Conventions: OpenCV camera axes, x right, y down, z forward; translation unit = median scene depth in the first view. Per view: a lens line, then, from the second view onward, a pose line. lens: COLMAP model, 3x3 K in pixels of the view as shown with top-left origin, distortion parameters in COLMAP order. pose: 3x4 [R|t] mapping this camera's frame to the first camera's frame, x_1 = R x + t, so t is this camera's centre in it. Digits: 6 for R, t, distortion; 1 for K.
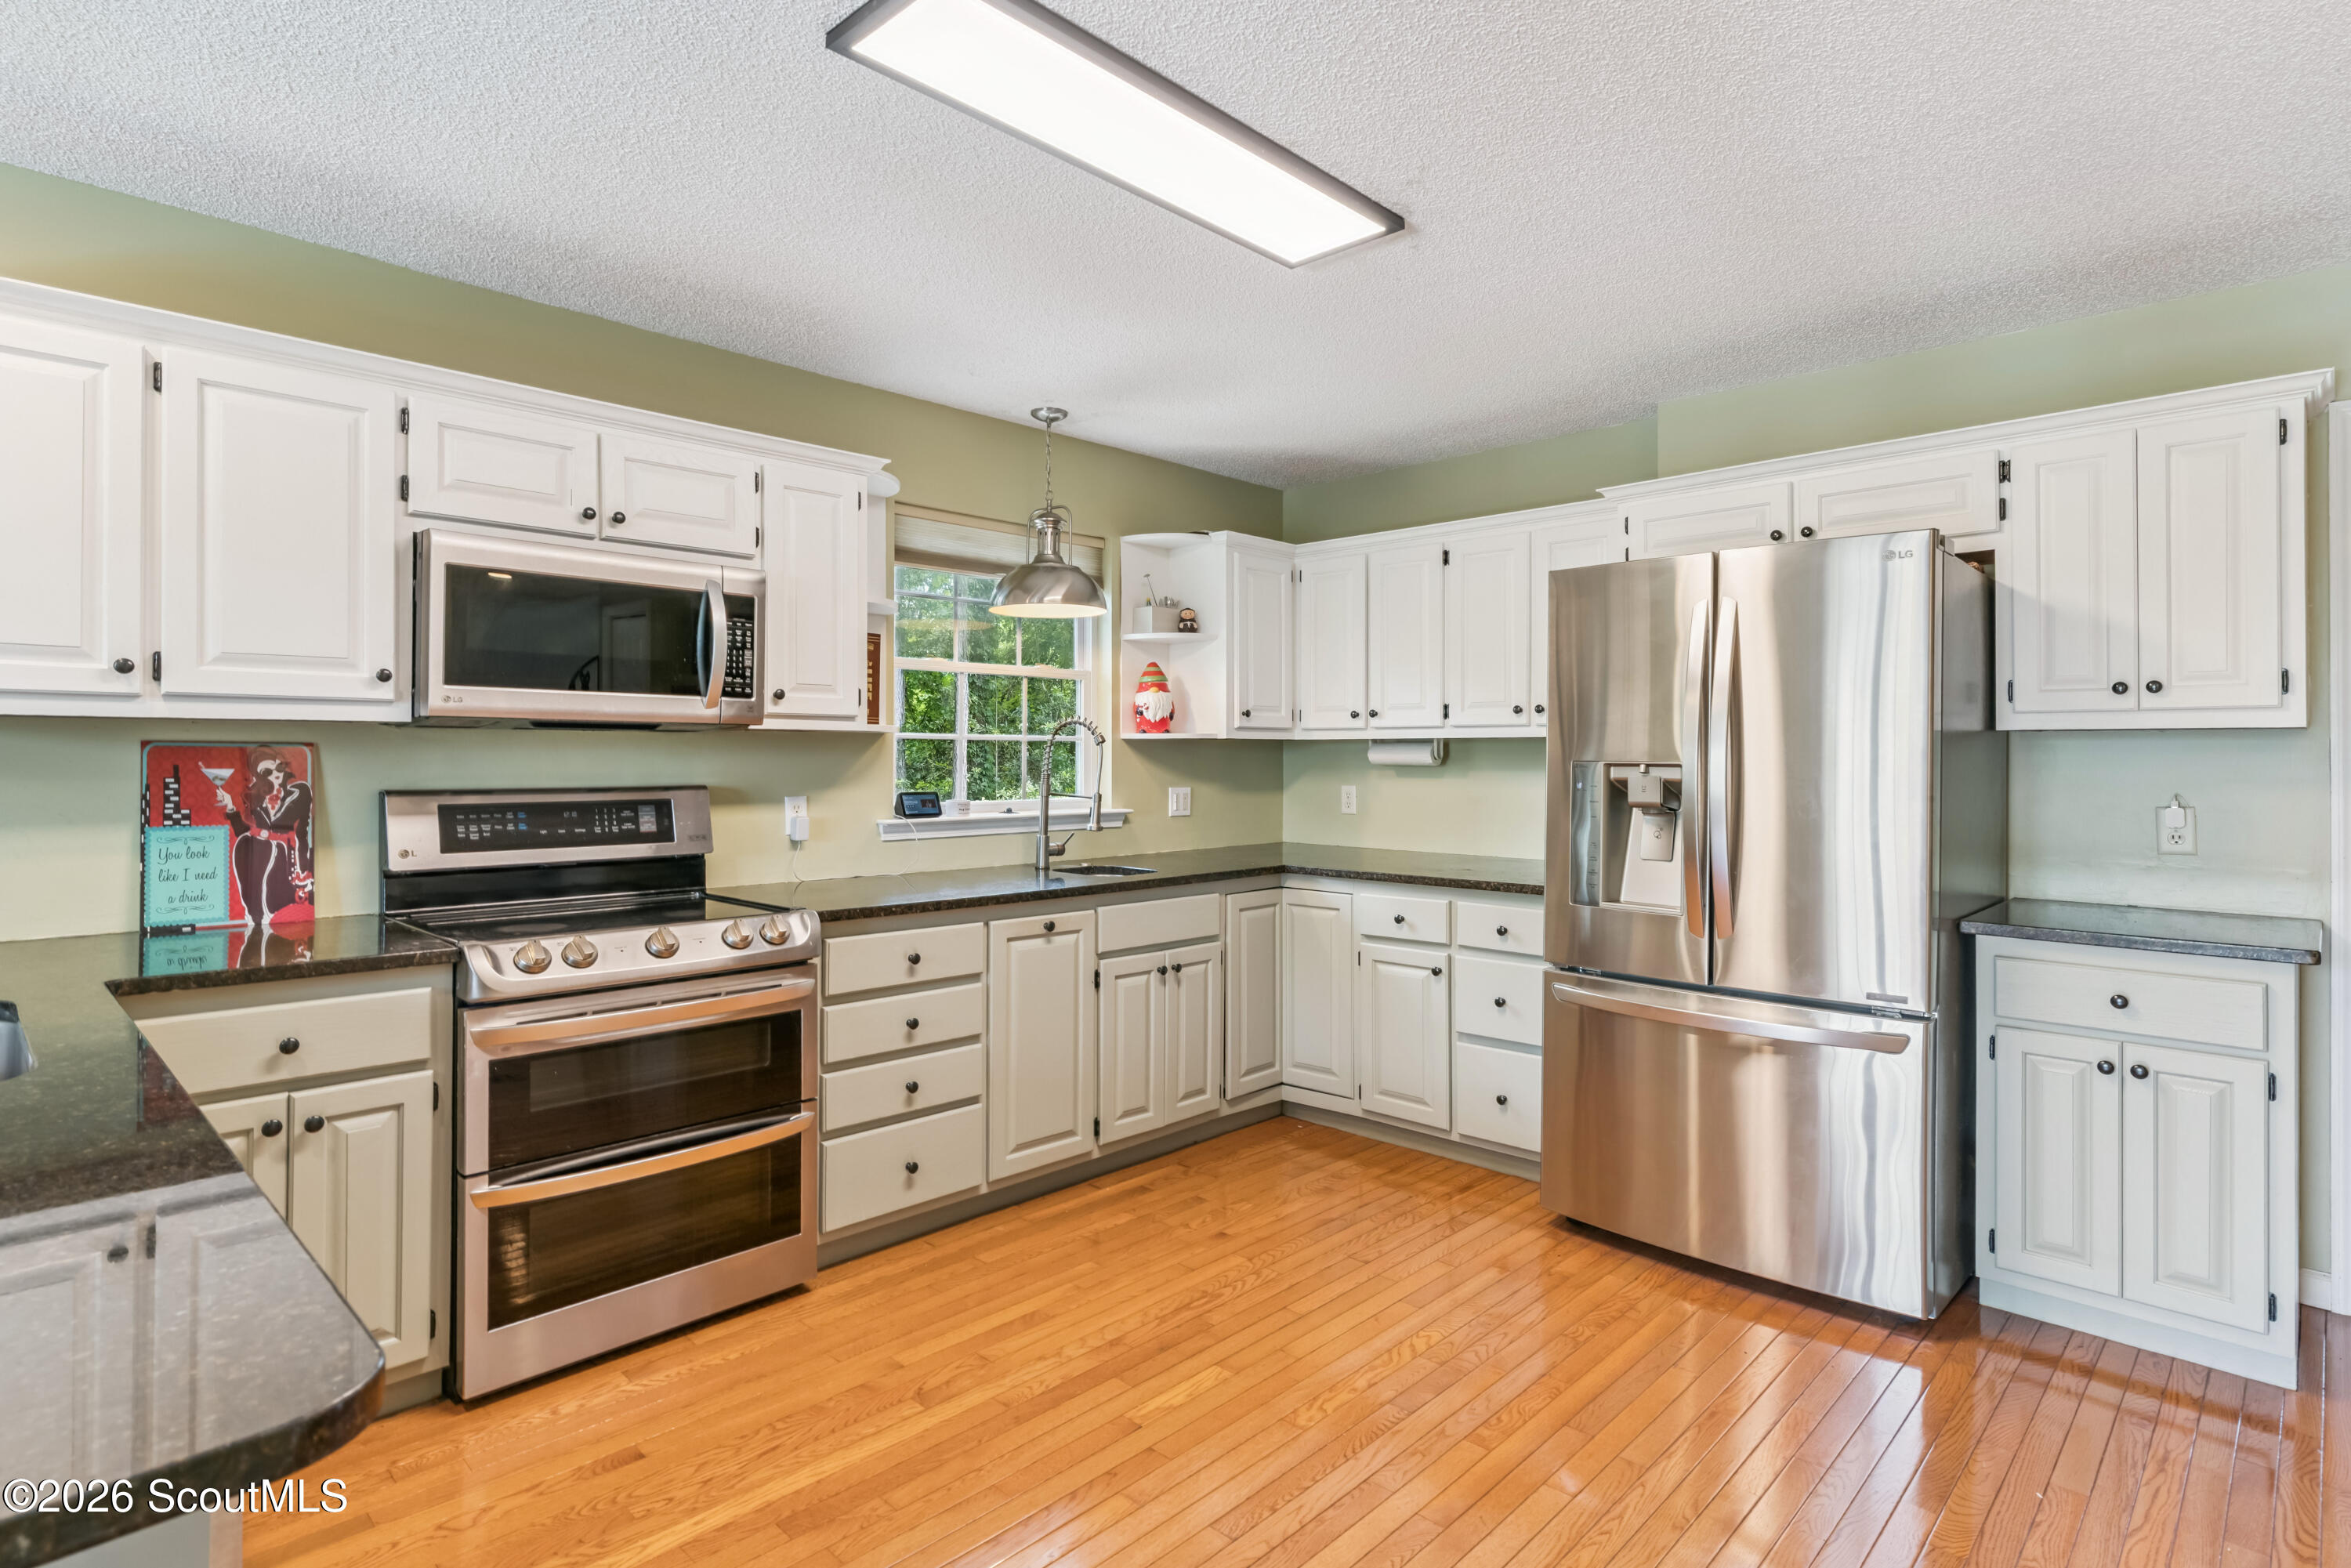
lens RADIAL K [[1187.0, 0, 1165.1], [0, 1187.0, 748.7], [0, 0, 1]] dist [-0.000012, 0.000204]
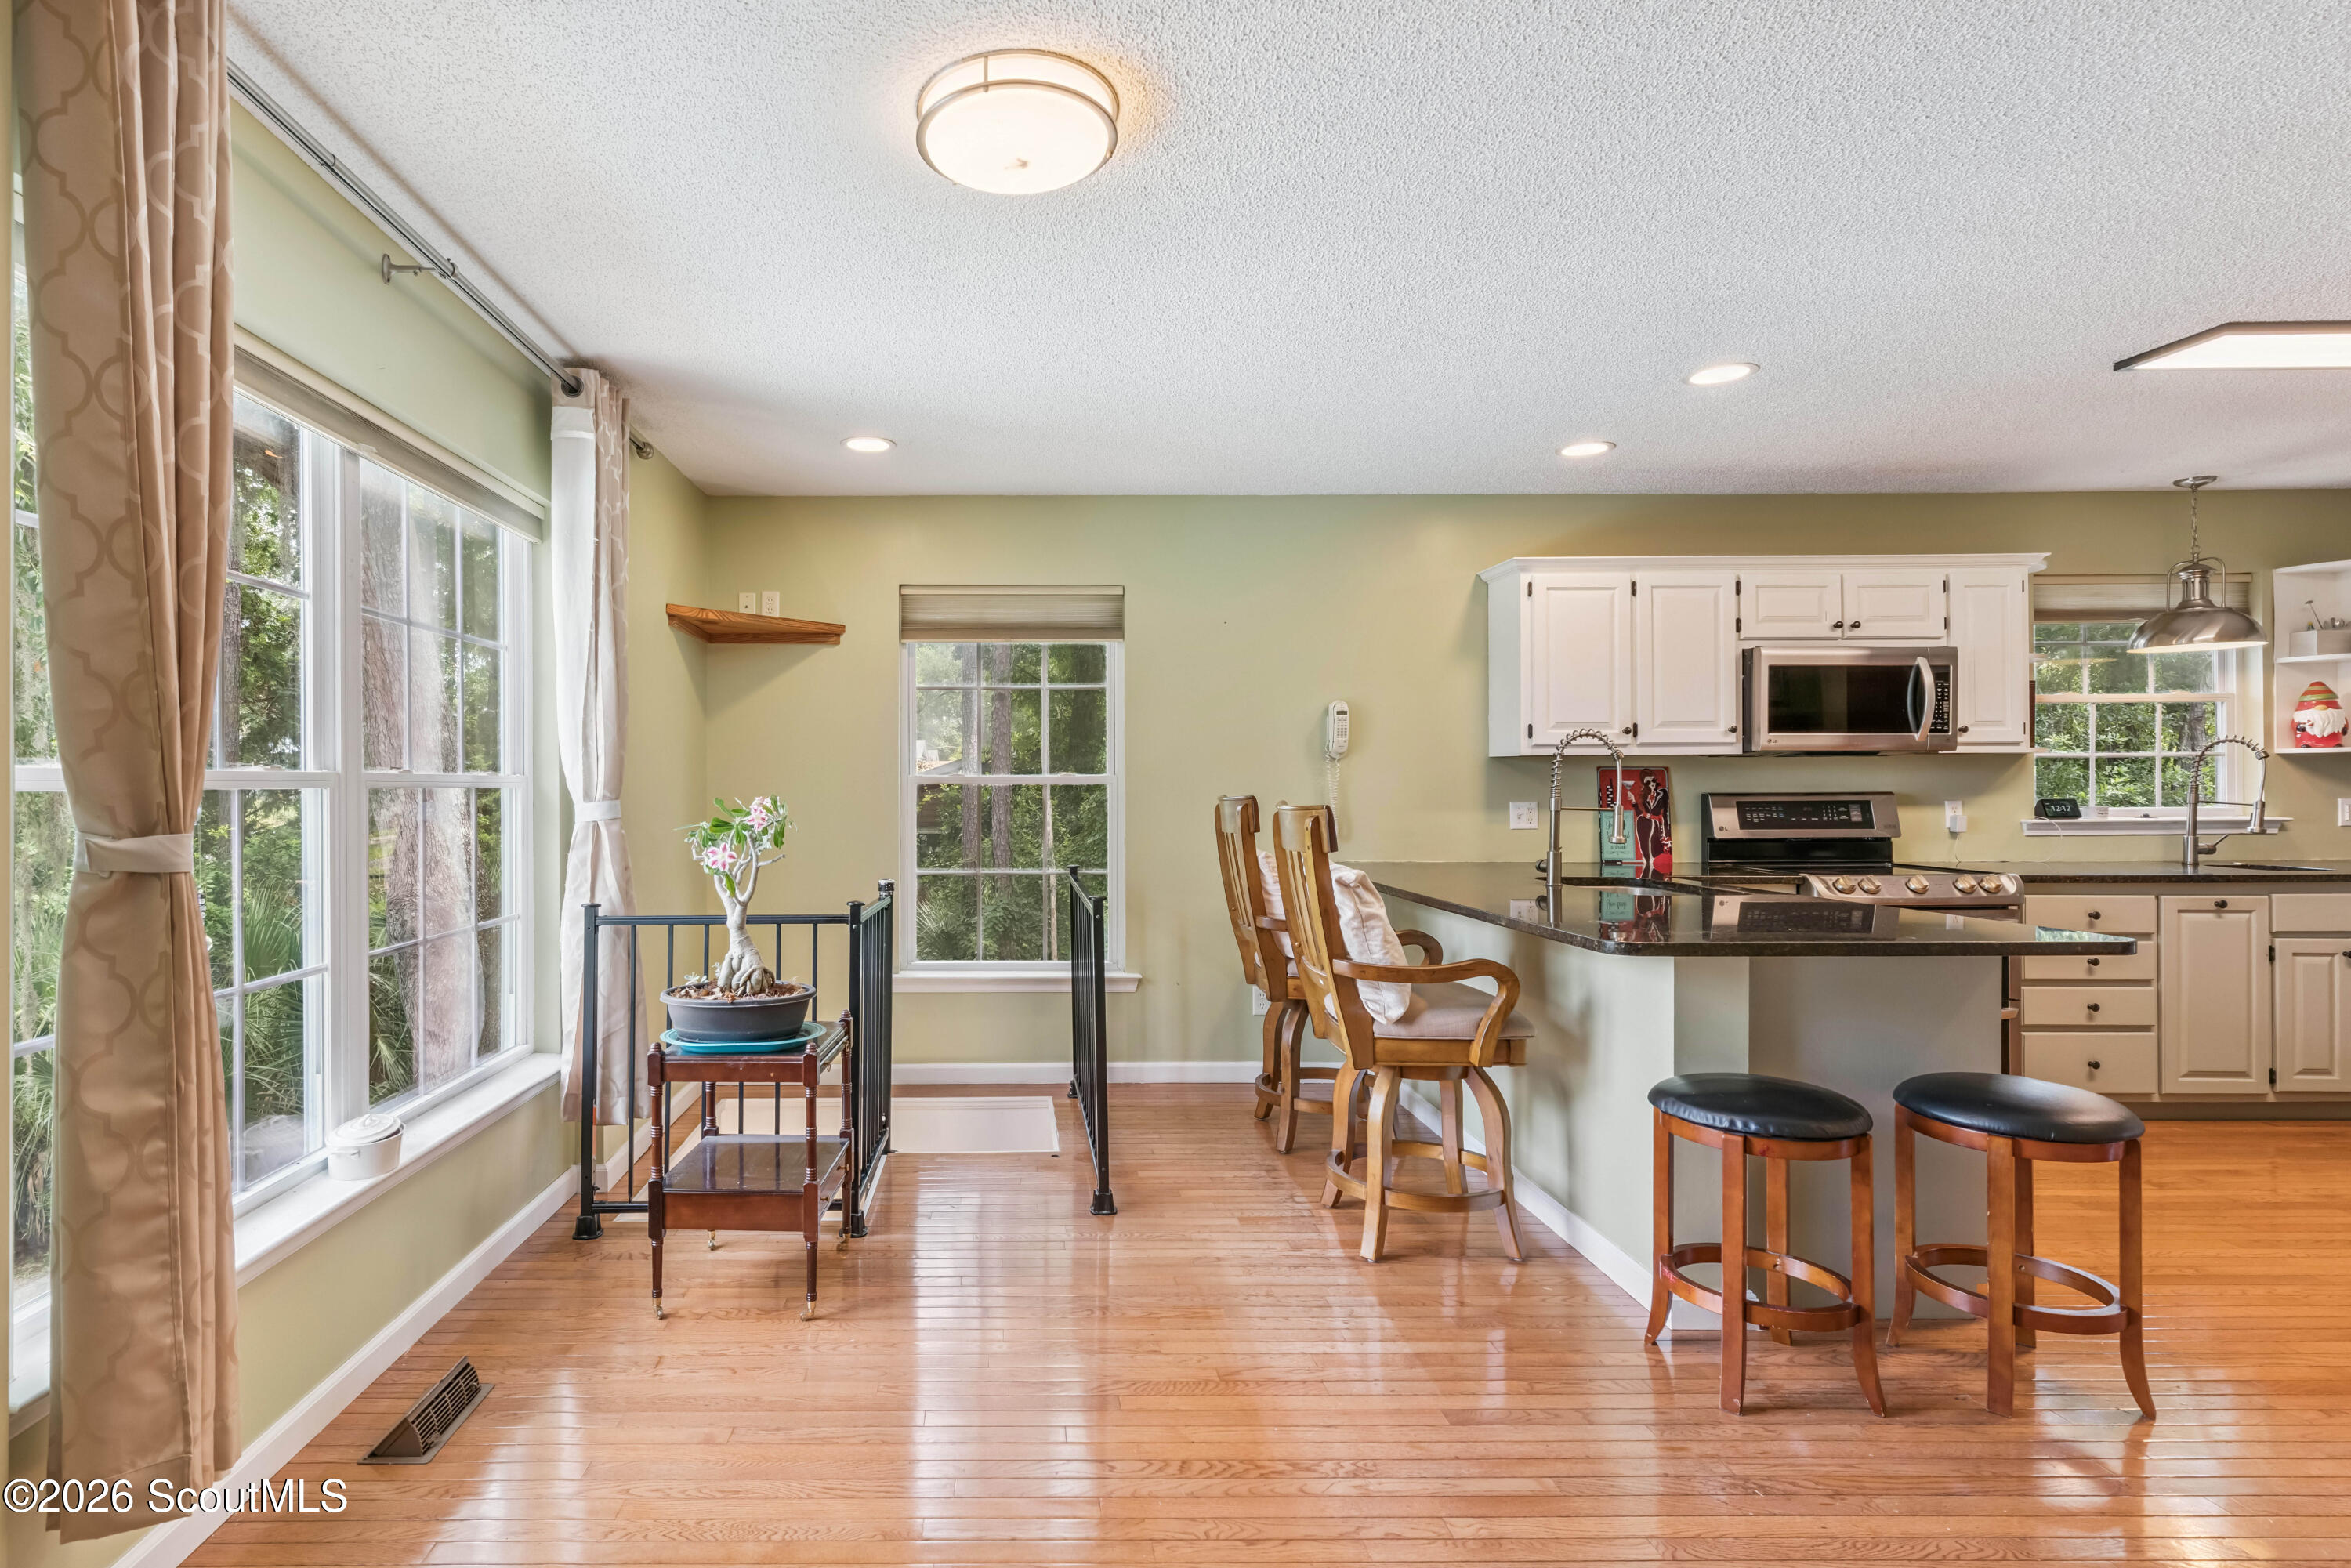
lens RADIAL K [[1184.9, 0, 1010.1], [0, 1184.9, 778.4], [0, 0, 1]] dist [0.000748, 0.000792]
pose [[0.701910, -0.006270, -0.712238, -0.112198], [0.012151, 0.999921, 0.003172, -0.004298], [0.712162, -0.010881, 0.701931, -0.885039]]
